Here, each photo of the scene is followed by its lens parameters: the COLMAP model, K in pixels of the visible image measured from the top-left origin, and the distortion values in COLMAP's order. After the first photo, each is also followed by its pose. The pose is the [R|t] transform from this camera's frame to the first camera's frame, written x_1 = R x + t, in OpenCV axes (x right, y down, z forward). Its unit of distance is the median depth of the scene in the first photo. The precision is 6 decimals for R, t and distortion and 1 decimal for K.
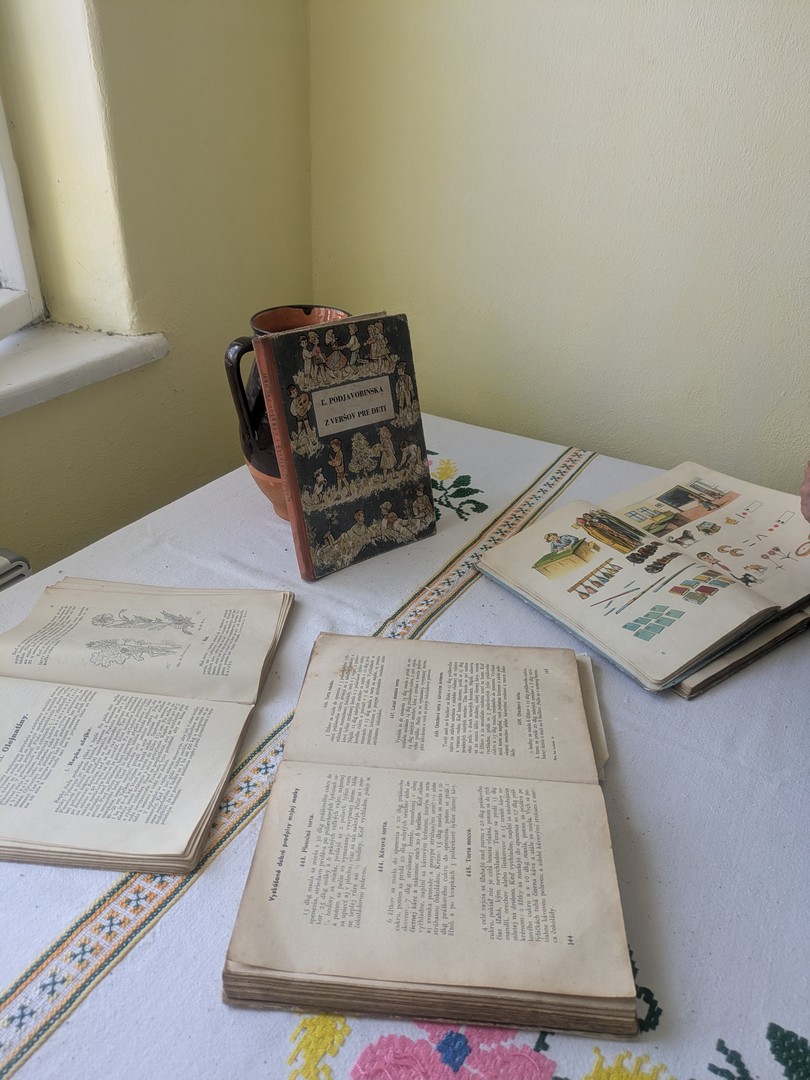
lens RADIAL K [[784.7, 0, 405.0], [0, 784.7, 539.8], [0, 0, 1]] dist [0.005071, -0.007658]
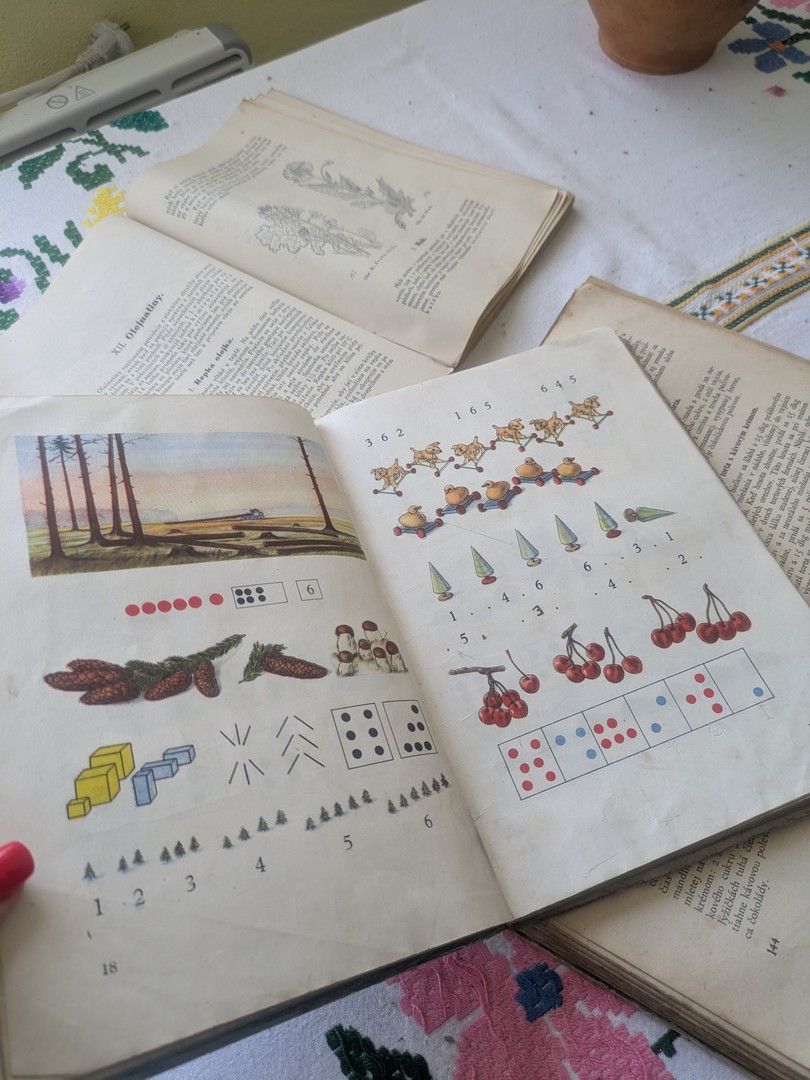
lens RADIAL K [[784.7, 0, 406.0], [0, 784.7, 543.1], [0, 0, 1]] dist [0.005071, -0.007658]
pose [[0.901085, 0.357076, -0.246053, -0.009921], [-0.177953, 0.821920, 0.541091, -0.023805], [0.395447, -0.443783, 0.804163, 0.371608]]
